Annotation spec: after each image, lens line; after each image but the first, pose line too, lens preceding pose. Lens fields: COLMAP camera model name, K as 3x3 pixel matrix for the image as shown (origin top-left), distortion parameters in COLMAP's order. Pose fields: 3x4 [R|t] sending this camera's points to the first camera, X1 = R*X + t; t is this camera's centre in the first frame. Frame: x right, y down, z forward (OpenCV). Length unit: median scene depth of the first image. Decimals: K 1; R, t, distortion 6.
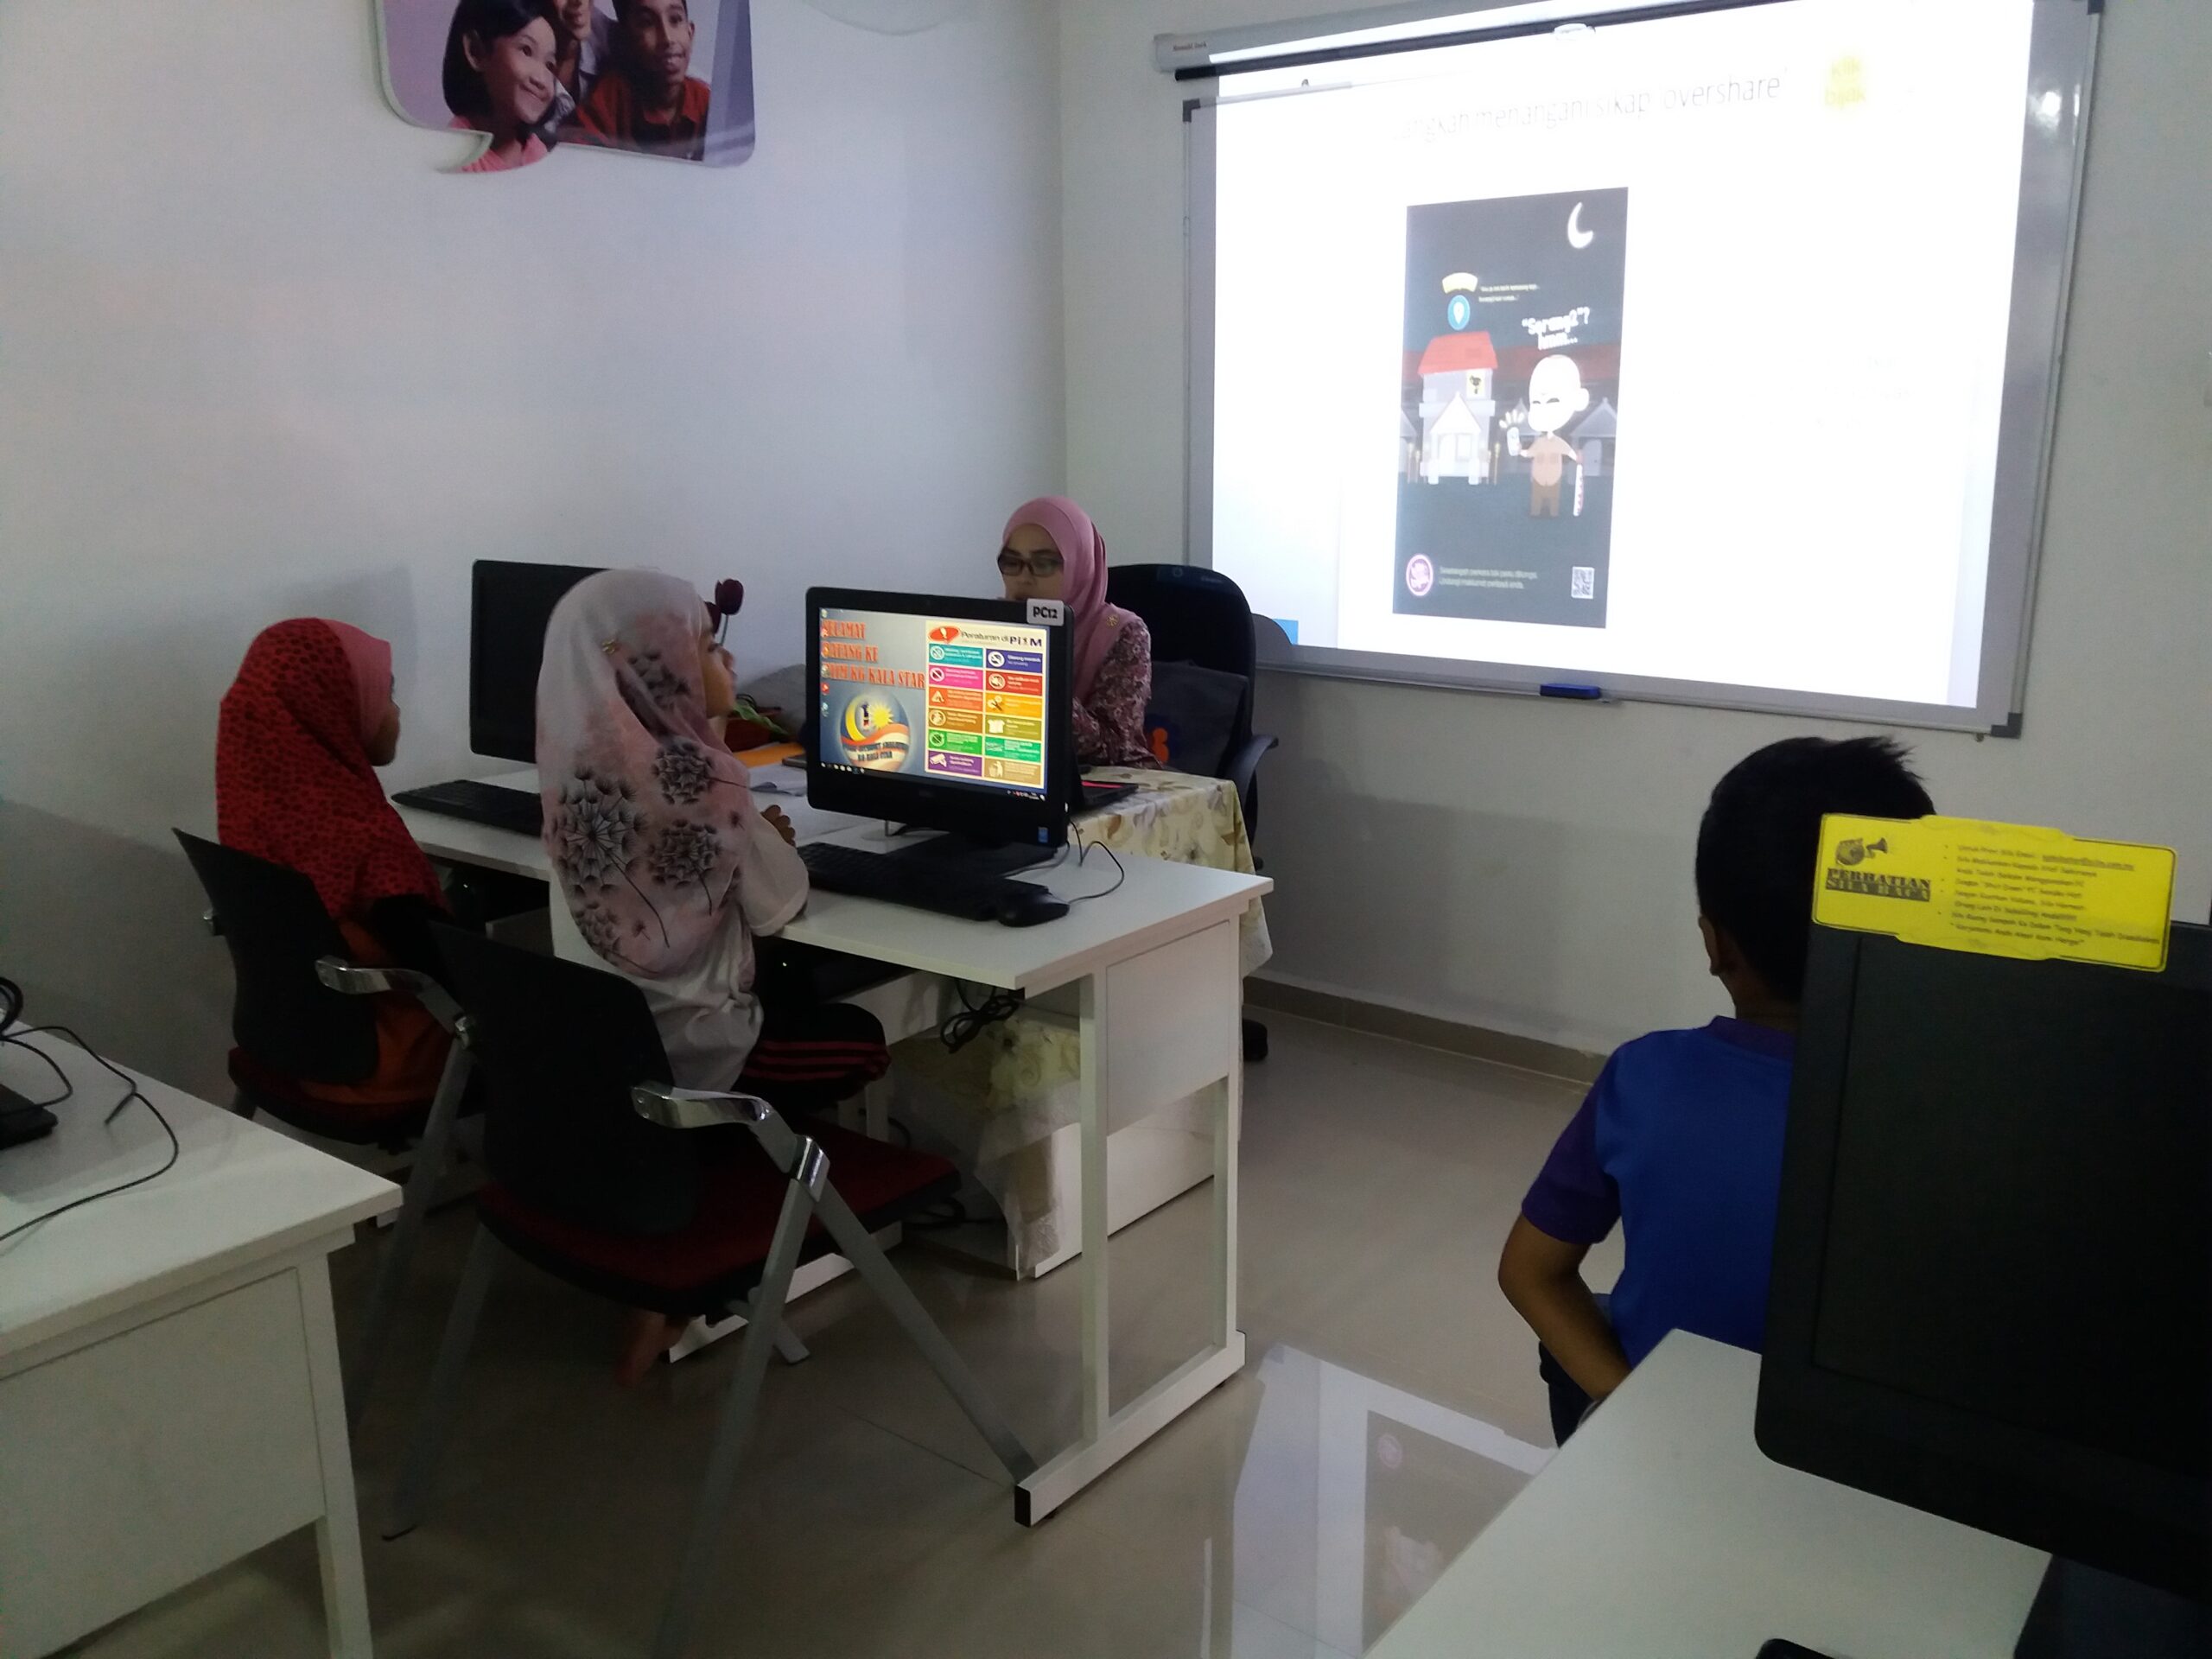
lens RADIAL K [[1804.4, 0, 1117.1], [0, 1804.4, 855.2], [0, 0, 1]] dist [0.068473, -0.099002]
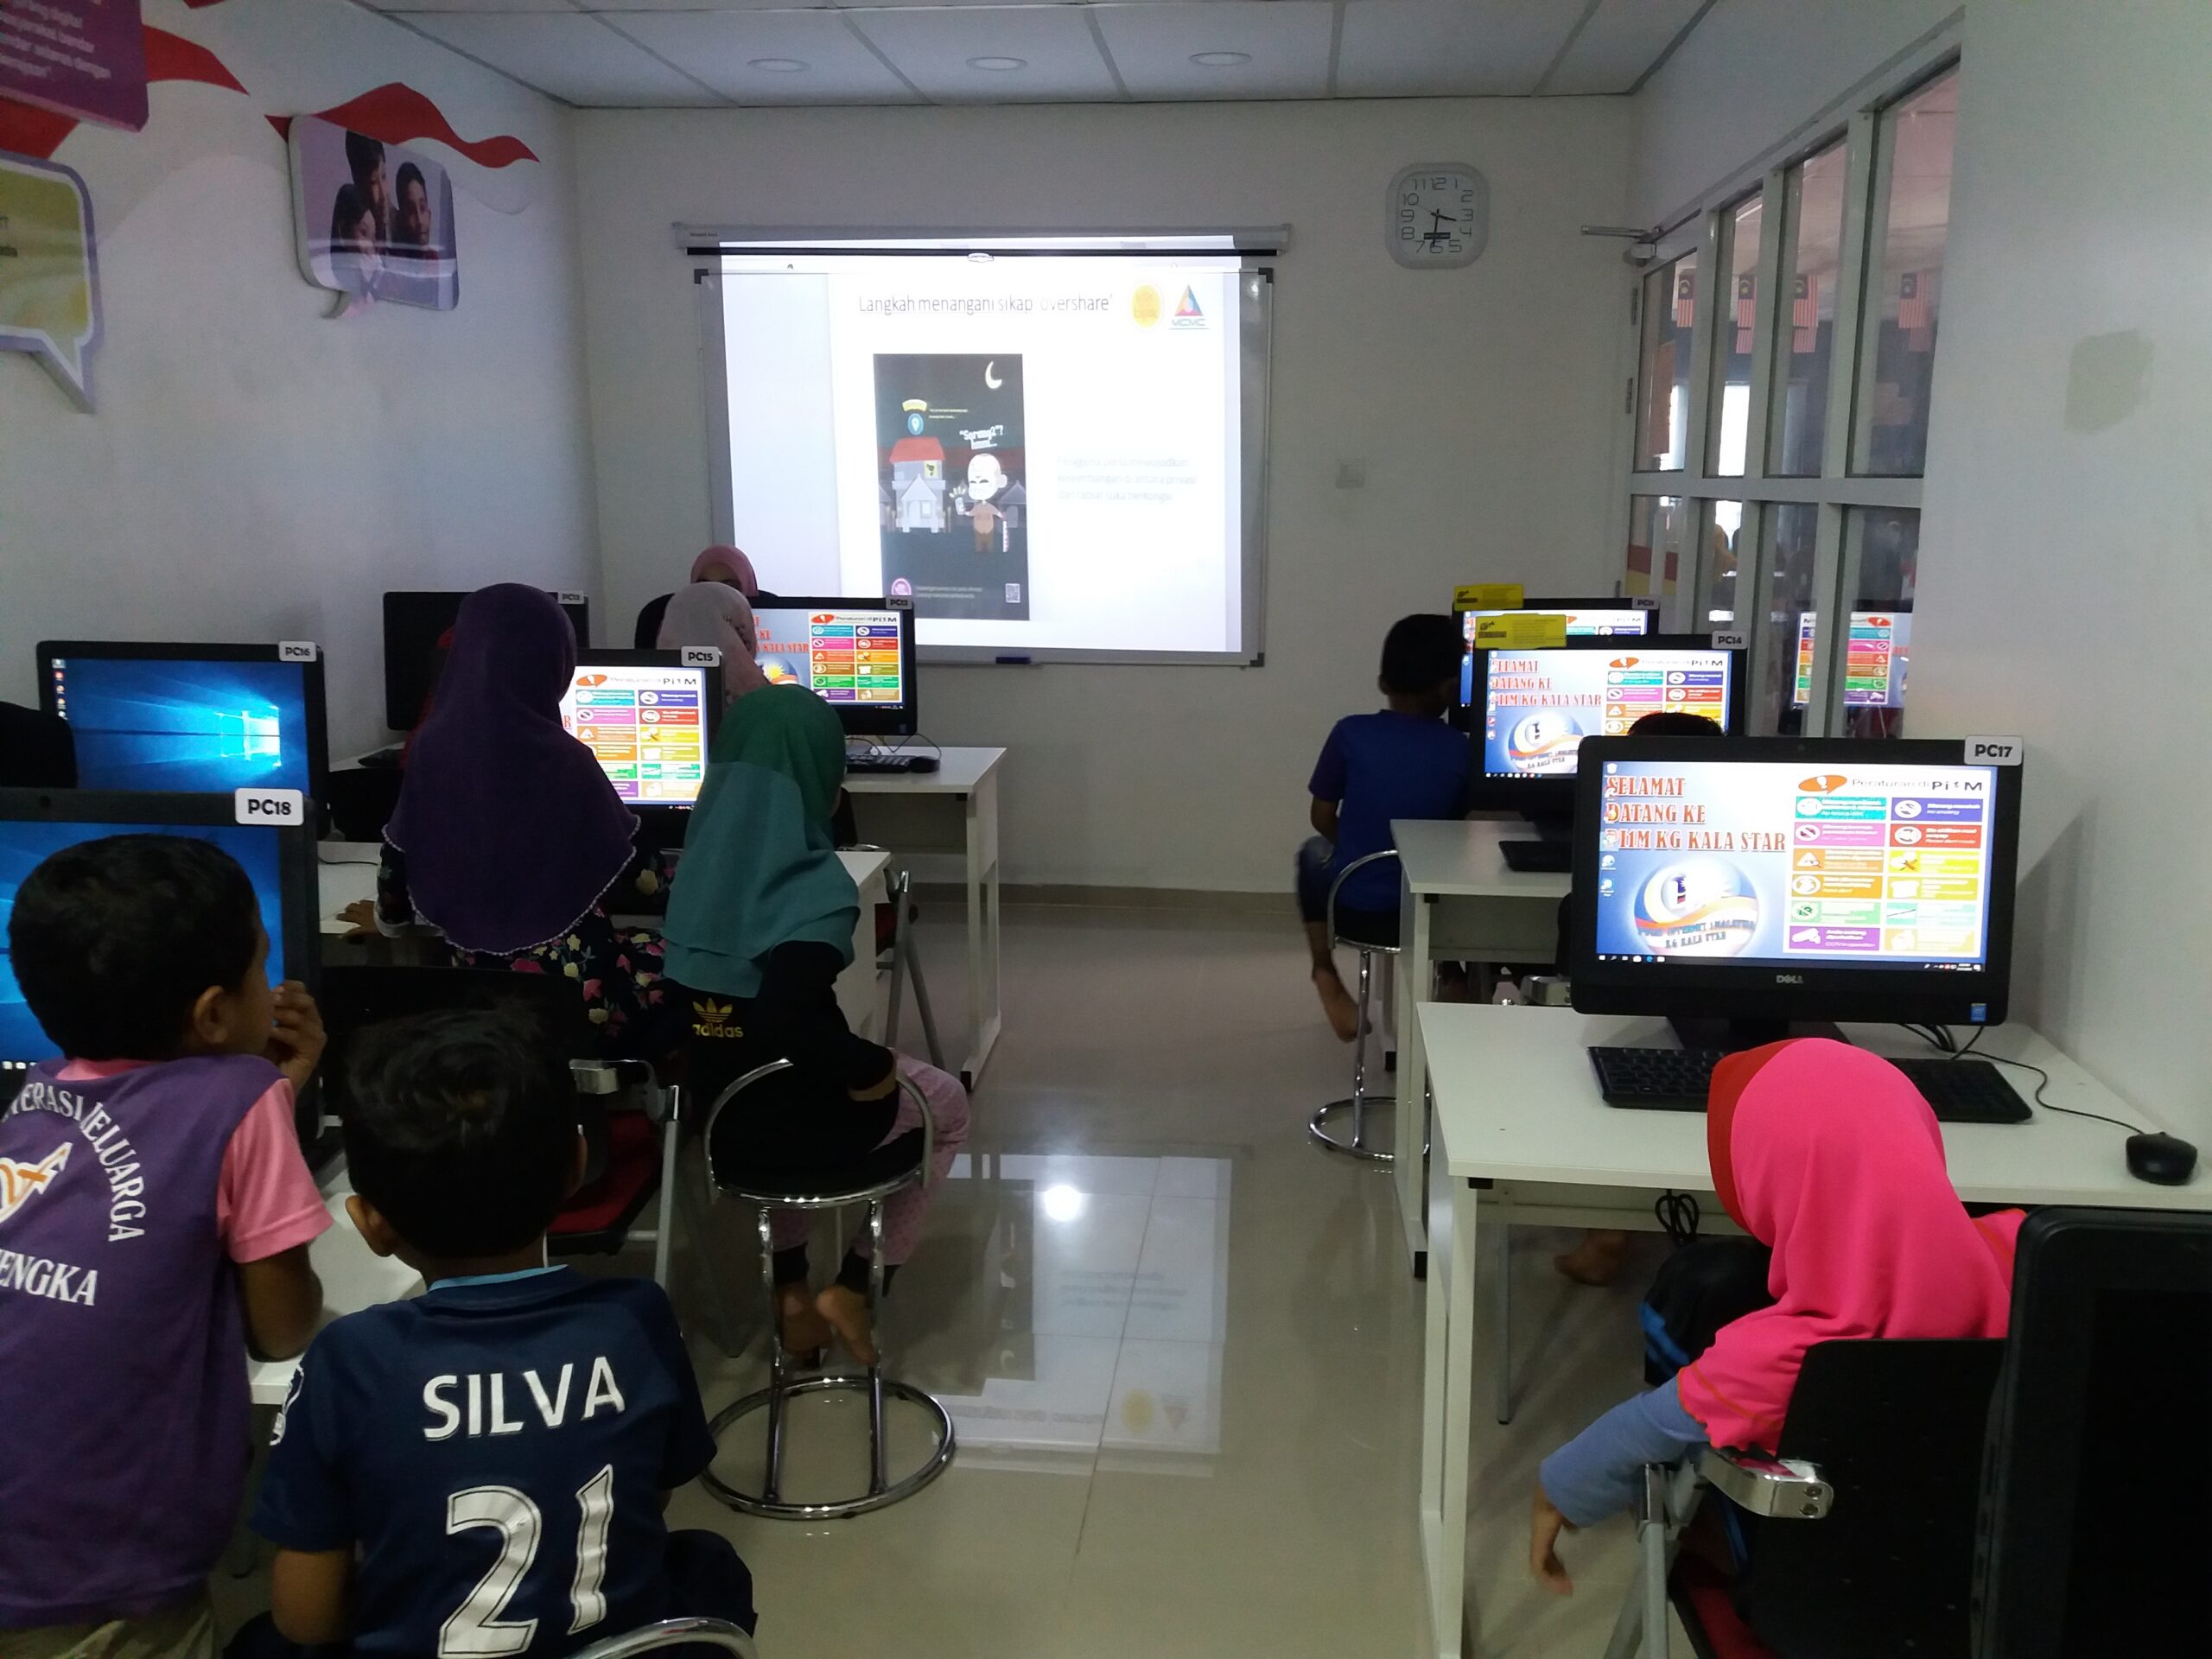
lens RADIAL K [[1804.4, 0, 1125.6], [0, 1804.4, 866.0], [0, 0, 1]] dist [0.068473, -0.099002]
pose [[0.841197, -0.110221, 0.529376, -0.656141], [0.123279, 0.992314, 0.010715, 0.106313], [-0.526489, 0.056247, 0.848319, -0.497732]]
